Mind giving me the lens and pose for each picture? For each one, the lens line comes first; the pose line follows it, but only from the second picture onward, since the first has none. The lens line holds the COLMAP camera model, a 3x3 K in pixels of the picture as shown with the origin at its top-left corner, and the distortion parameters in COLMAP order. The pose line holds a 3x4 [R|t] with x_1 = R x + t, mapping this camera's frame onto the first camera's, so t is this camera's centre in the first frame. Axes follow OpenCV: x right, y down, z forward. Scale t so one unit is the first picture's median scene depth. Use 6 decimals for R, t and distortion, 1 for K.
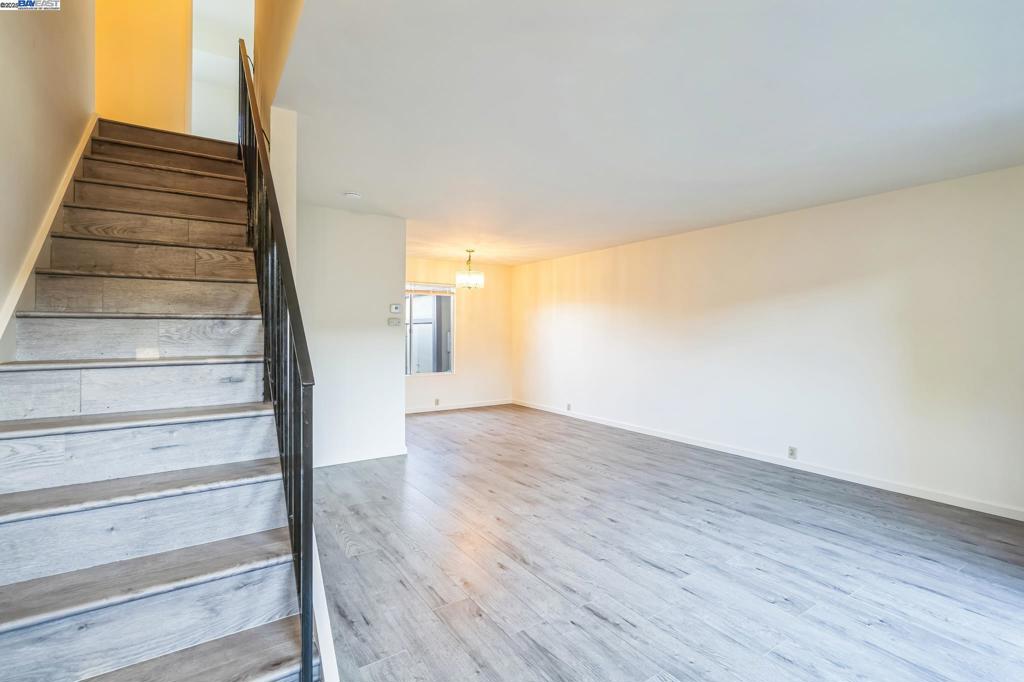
lens RADIAL K [[469.6, 0, 509.3], [0, 469.6, 343.9], [0, 0, 1]] dist [-0.002223, 0.000166]
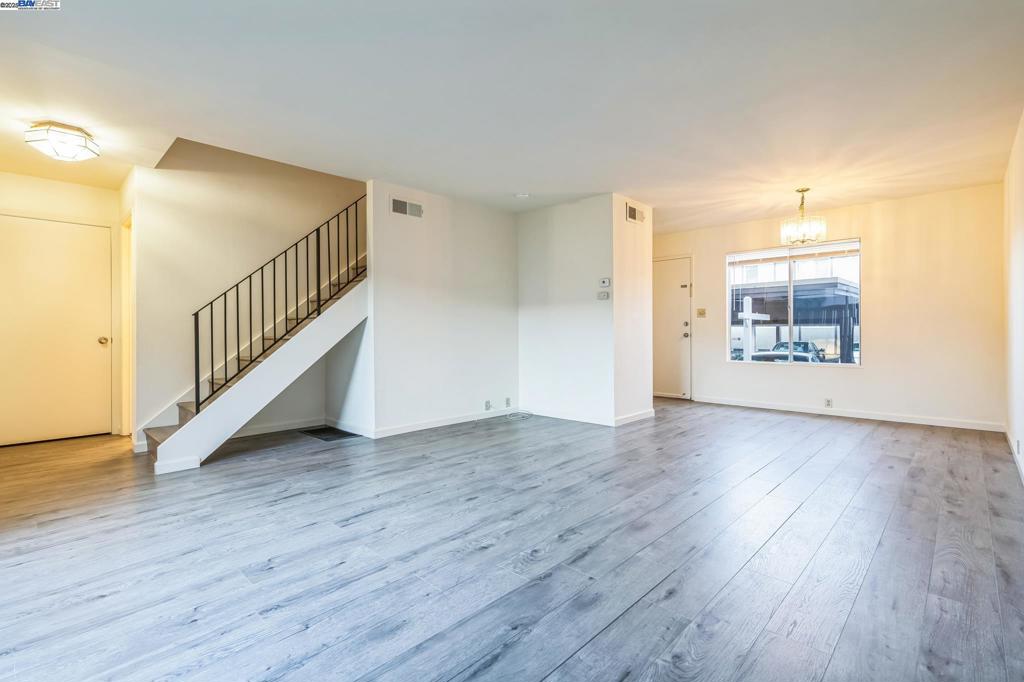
lens RADIAL K [[469.6, 0, 509.3], [0, 469.6, 343.9], [0, 0, 1]] dist [-0.002223, 0.000166]
pose [[0.218278, 0.021080, -0.975659, 1.083874], [-0.017545, 0.999690, 0.017674, 0.069669], [0.975729, 0.013260, 0.218581, 0.870859]]
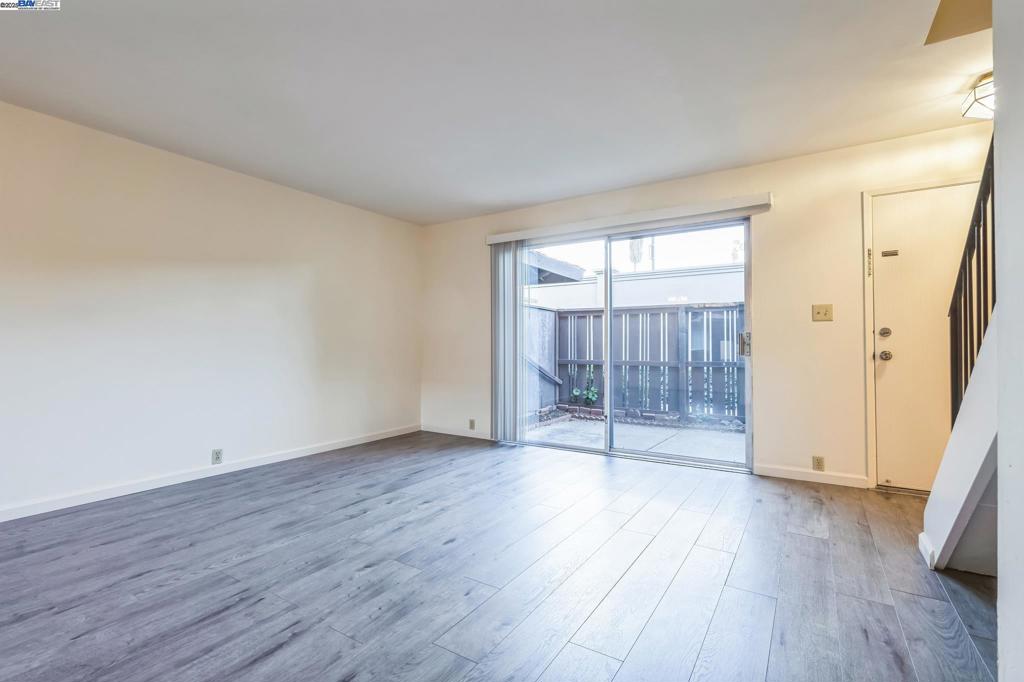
lens RADIAL K [[469.6, 0, 509.3], [0, 469.6, 343.9], [0, 0, 1]] dist [-0.002223, 0.000166]
pose [[-0.405332, 0.002698, 0.914166, -0.510610], [0.023139, 0.999706, 0.007309, 0.054660], [-0.913877, 0.024115, -0.405275, 1.209160]]
